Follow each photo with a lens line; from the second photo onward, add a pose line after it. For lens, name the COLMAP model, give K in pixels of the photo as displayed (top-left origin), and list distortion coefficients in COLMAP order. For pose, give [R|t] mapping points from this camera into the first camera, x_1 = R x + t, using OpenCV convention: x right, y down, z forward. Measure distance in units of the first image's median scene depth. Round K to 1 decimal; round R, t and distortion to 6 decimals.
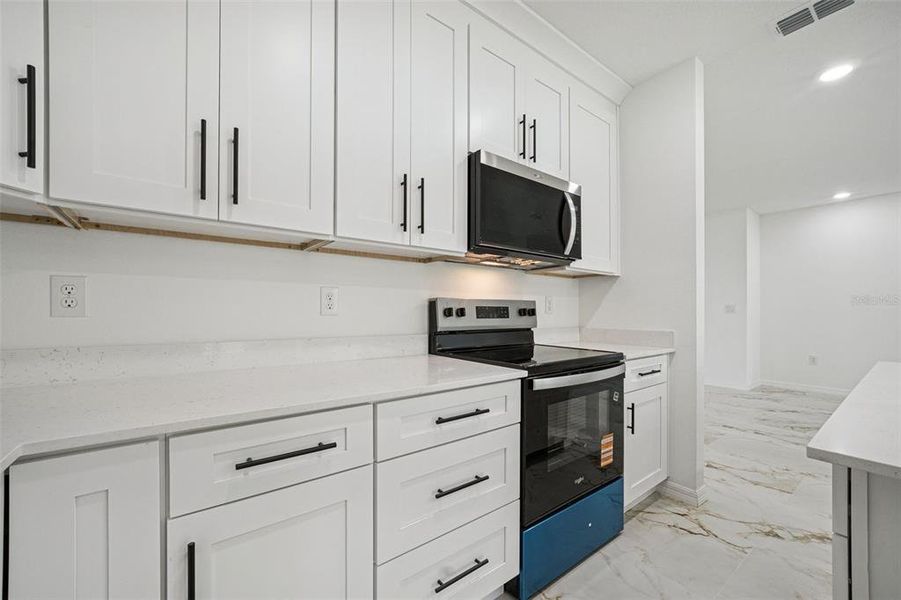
lens RADIAL K [[361.3, 0, 442.3], [0, 361.3, 310.0], [0, 0, 1]] dist [-0.014756, 0.000137]
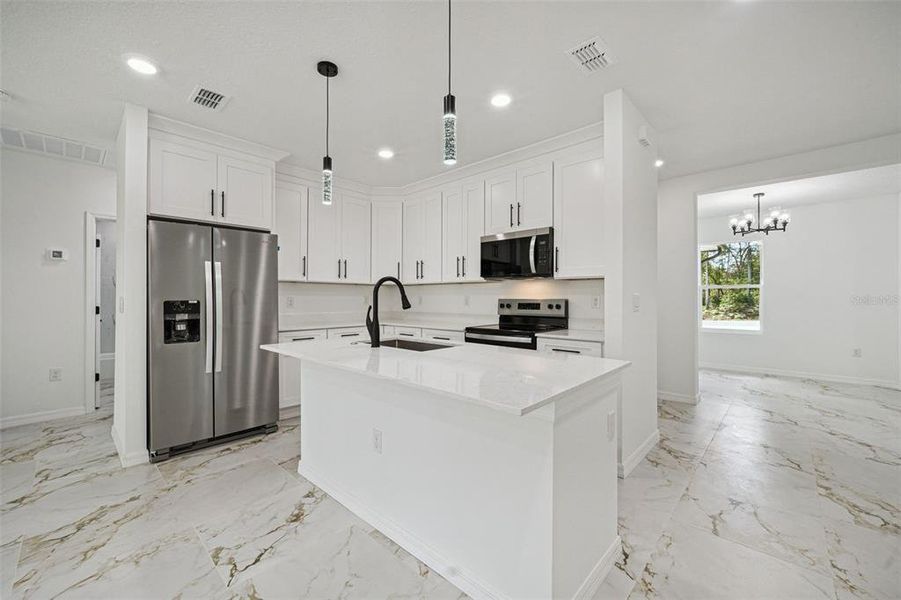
lens RADIAL K [[362.0, 0, 450.5], [0, 362.0, 300.0], [0, 0, 1]] dist [-0.059221, 0.034346]
pose [[0.197291, 0.002134, -0.980343, 1.926795], [0.003656, 0.999989, 0.002912, -0.033298], [0.980338, -0.004159, 0.197281, 0.280214]]
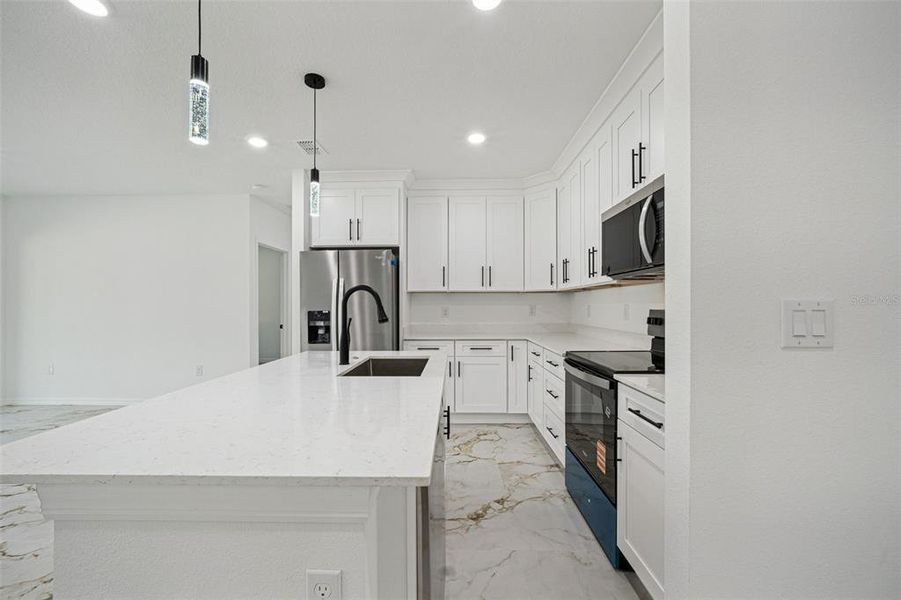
lens RADIAL K [[361.3, 0, 442.3], [0, 361.3, 310.0], [0, 0, 1]] dist [-0.014756, 0.000137]
pose [[-0.614894, 0.007981, -0.788569, 1.398020], [0.005502, 0.999968, 0.005830, -0.041693], [0.788590, -0.000754, -0.614918, 1.143281]]
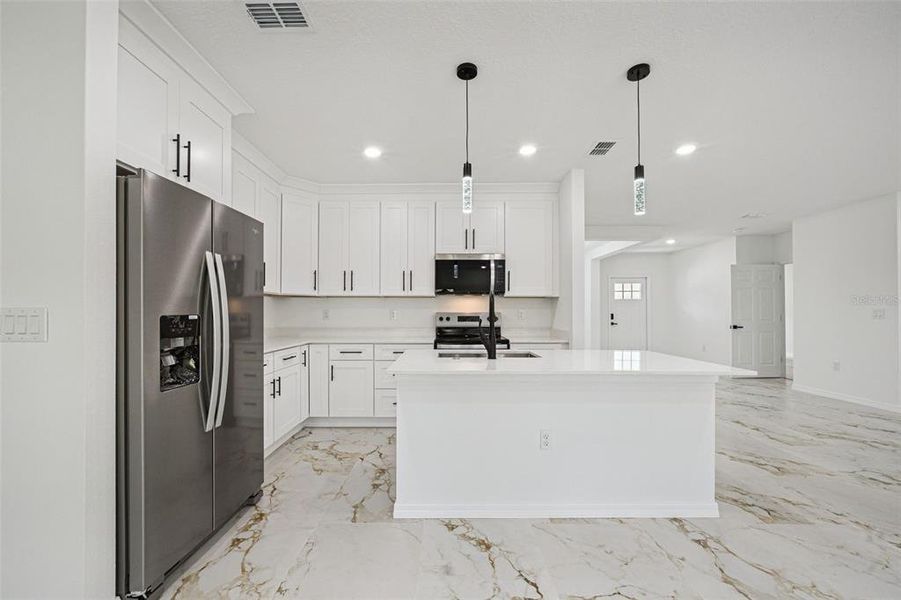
lens RADIAL K [[361.3, 0, 442.3], [0, 361.3, 310.0], [0, 0, 1]] dist [-0.014756, 0.000137]
pose [[0.802825, -0.006711, -0.596177, 1.333609], [0.004467, 0.999976, -0.005241, -0.035402], [0.596198, 0.001545, 0.802836, -0.803594]]
